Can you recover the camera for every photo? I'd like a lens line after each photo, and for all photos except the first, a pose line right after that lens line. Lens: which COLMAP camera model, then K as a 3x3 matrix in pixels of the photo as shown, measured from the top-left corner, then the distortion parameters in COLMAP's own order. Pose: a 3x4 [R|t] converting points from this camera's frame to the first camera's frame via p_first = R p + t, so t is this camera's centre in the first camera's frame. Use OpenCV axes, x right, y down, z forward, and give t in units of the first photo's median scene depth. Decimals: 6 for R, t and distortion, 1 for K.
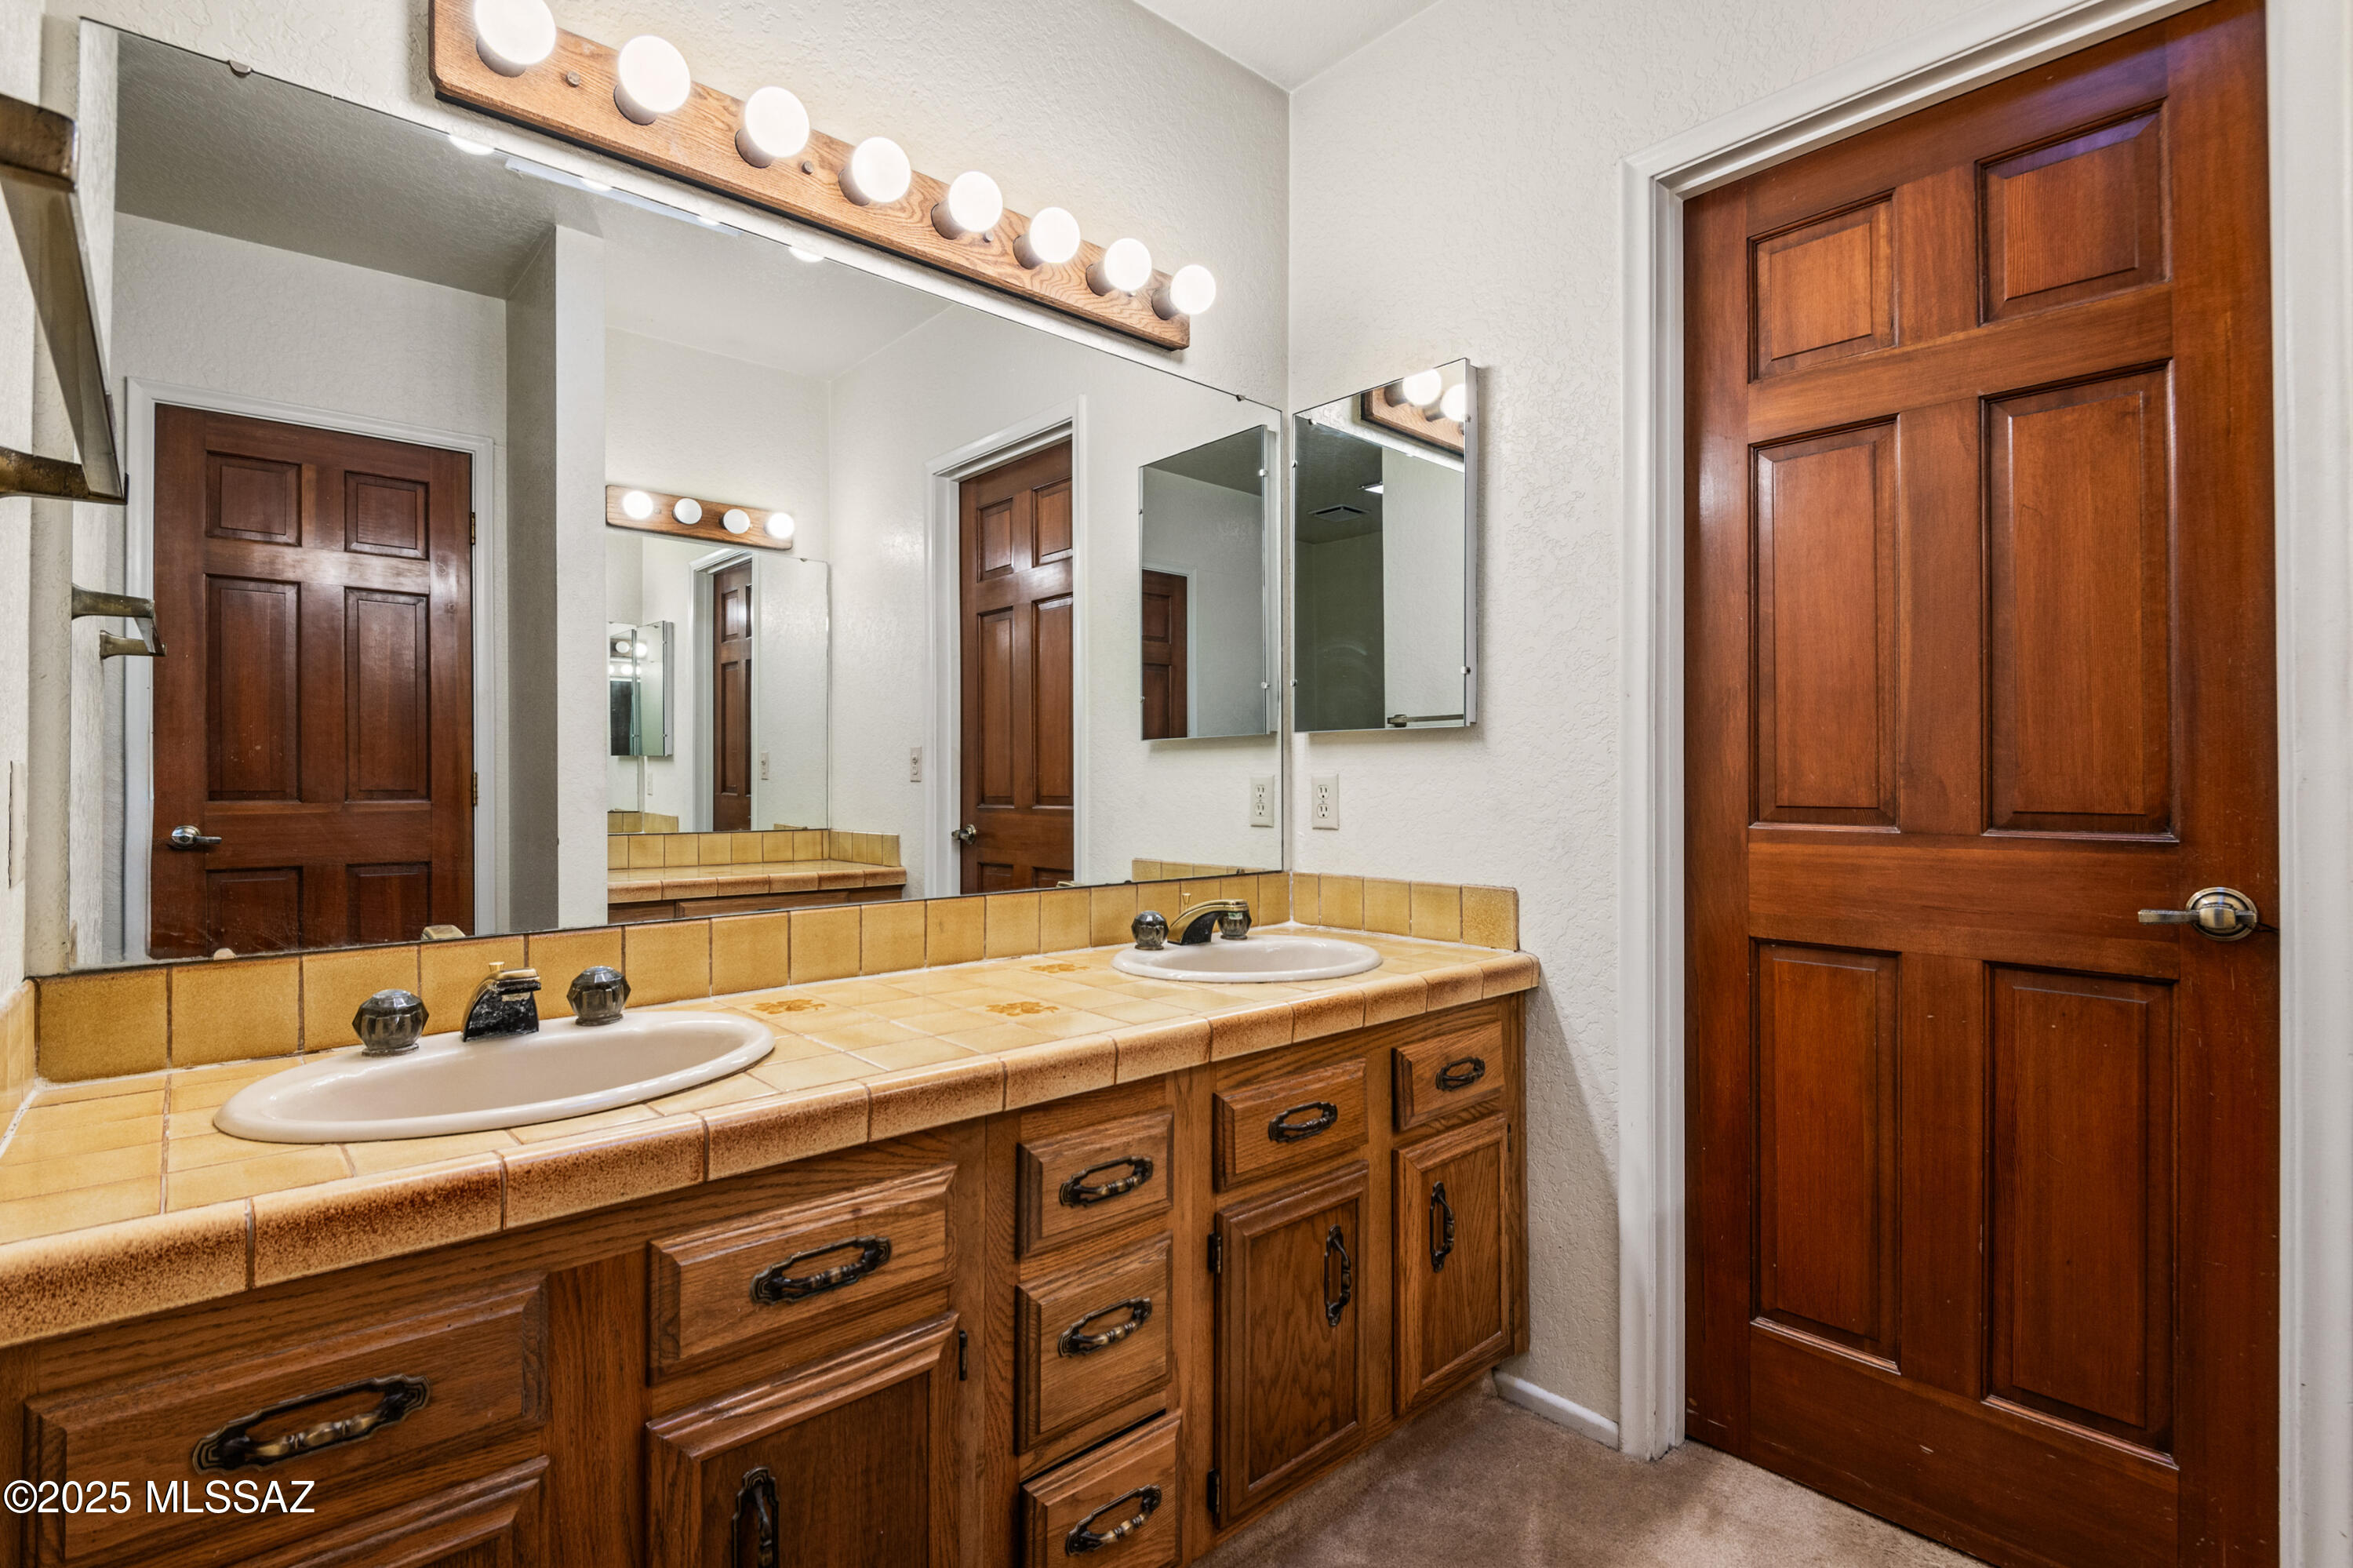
lens RADIAL K [[1102.2, 0, 1186.4], [0, 1102.2, 736.1], [0, 0, 1]] dist [-0.020508, -0.000328]
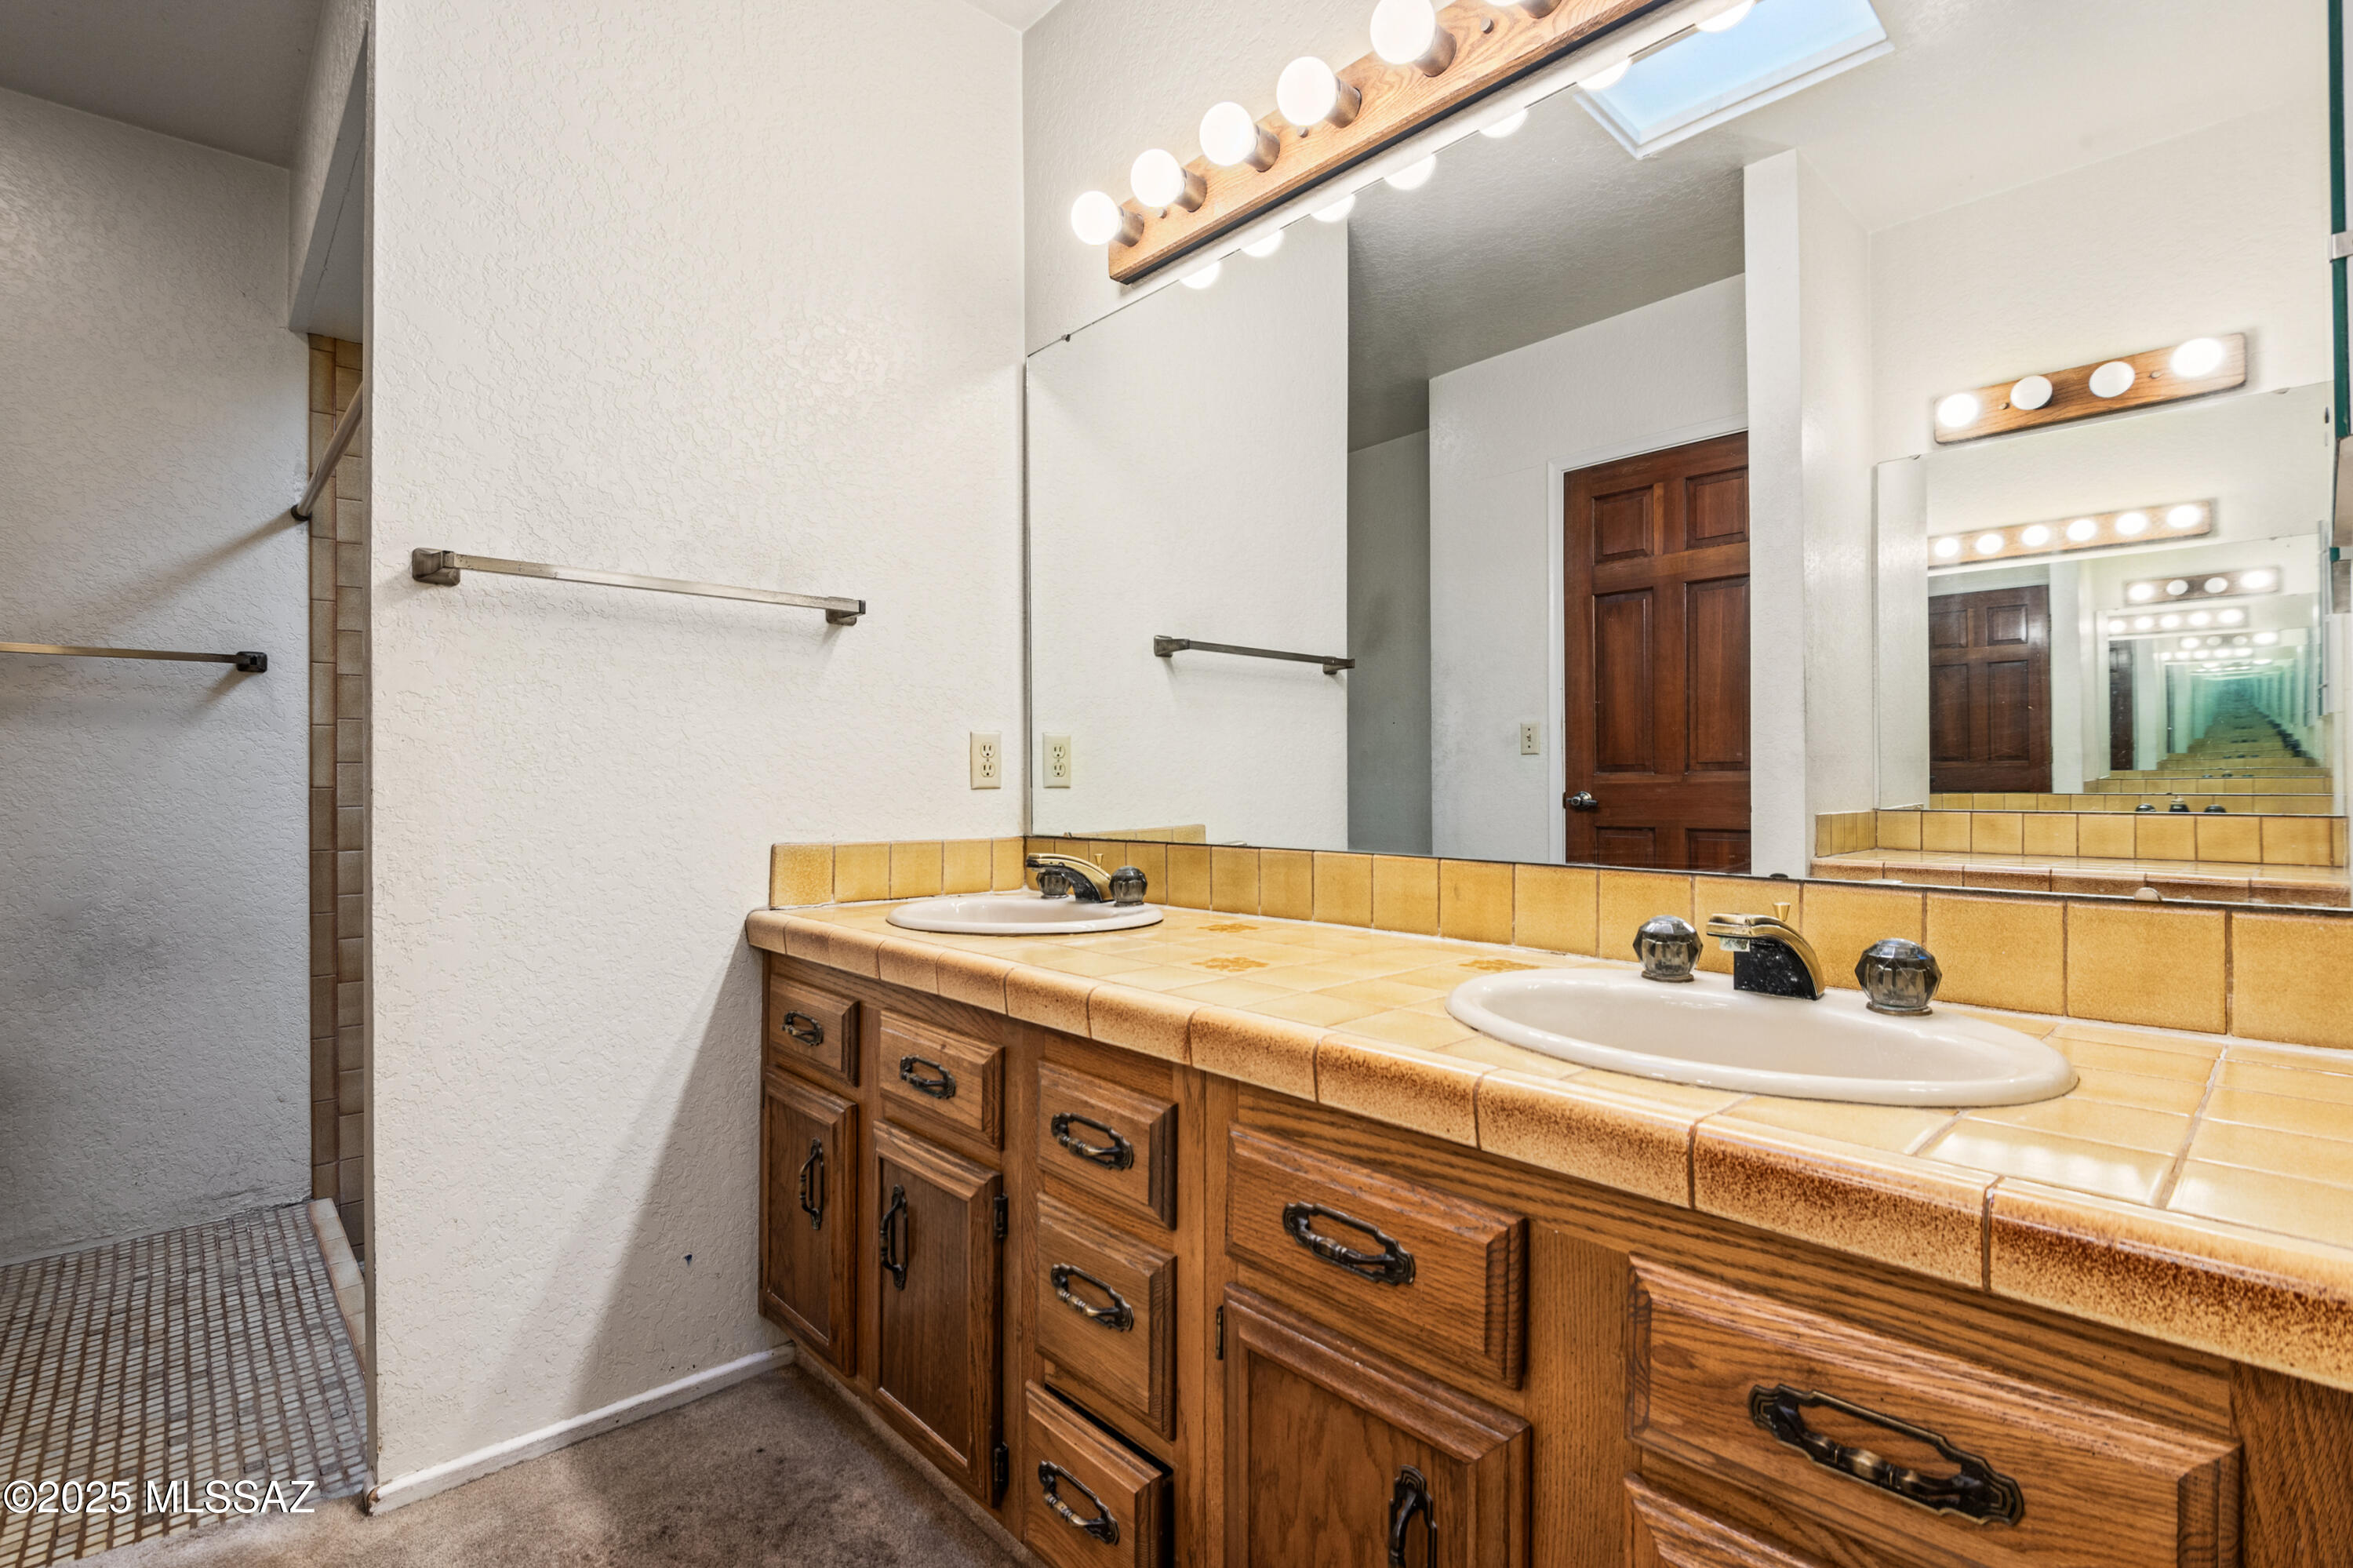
lens RADIAL K [[1081.1, 0, 1172.2], [0, 1081.1, 776.3], [0, 0, 1]] dist [-0.001924, -0.000119]
pose [[-0.010369, -0.009038, -0.999905, 0.689852], [0.048255, 0.998790, -0.009528, 0.092572], [0.998781, -0.048349, -0.009920, 0.900590]]
